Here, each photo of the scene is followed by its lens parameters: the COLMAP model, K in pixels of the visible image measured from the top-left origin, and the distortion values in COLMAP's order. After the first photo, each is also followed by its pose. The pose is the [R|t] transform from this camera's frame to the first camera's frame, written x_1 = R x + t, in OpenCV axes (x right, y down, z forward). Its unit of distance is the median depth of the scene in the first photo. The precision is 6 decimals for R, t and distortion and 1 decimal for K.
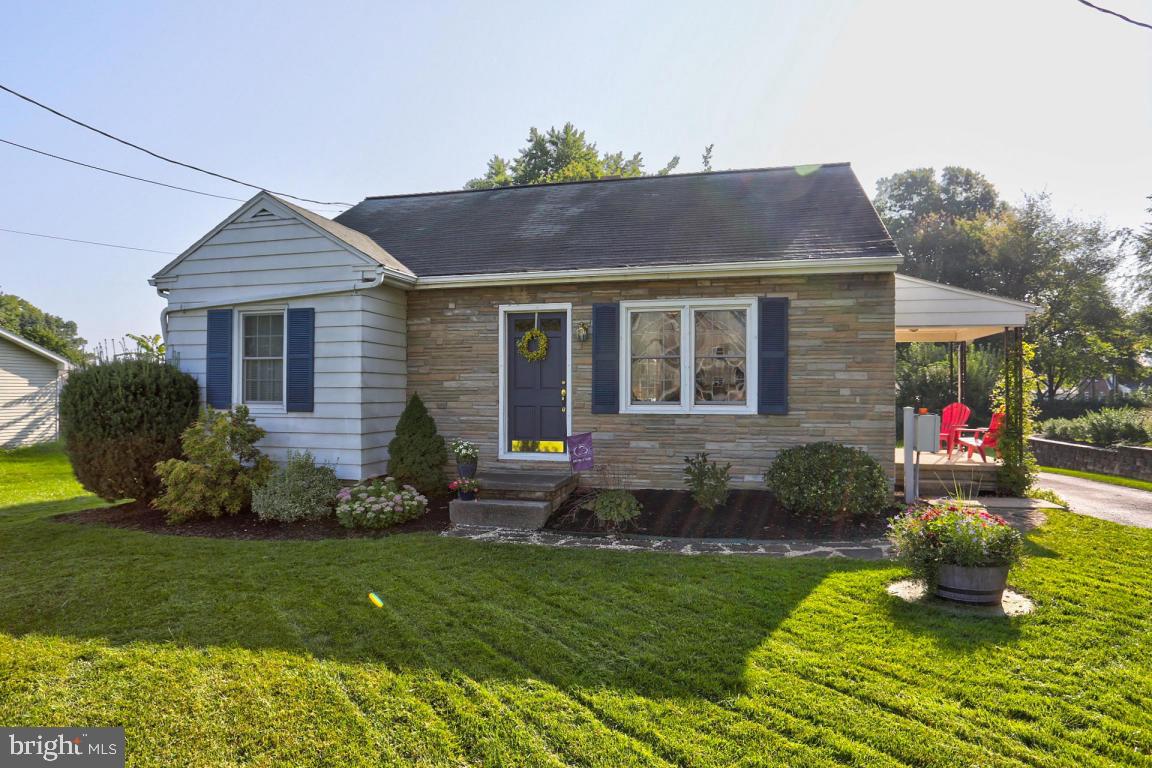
lens RADIAL K [[700.8, 0, 576.6], [0, 700.8, 397.9], [0, 0, 1]] dist [-0.072087, 0.097101]
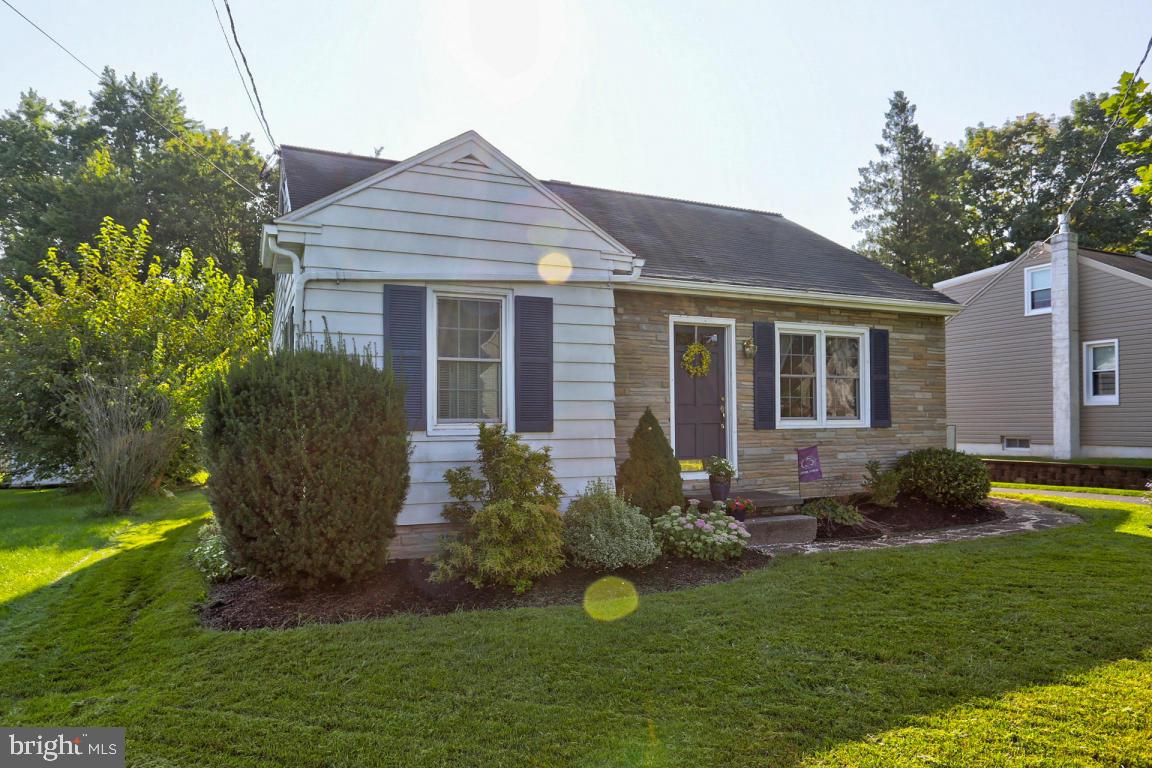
lens RADIAL K [[751.4, 0, 576.2], [0, 751.4, 423.2], [0, 0, 1]] dist [-0.019718, 0.002791]
pose [[0.767724, -0.007840, 0.640733, -0.884999], [0.014021, 0.999891, -0.004566, 0.014750], [-0.640627, 0.012489, 0.767750, 0.330680]]
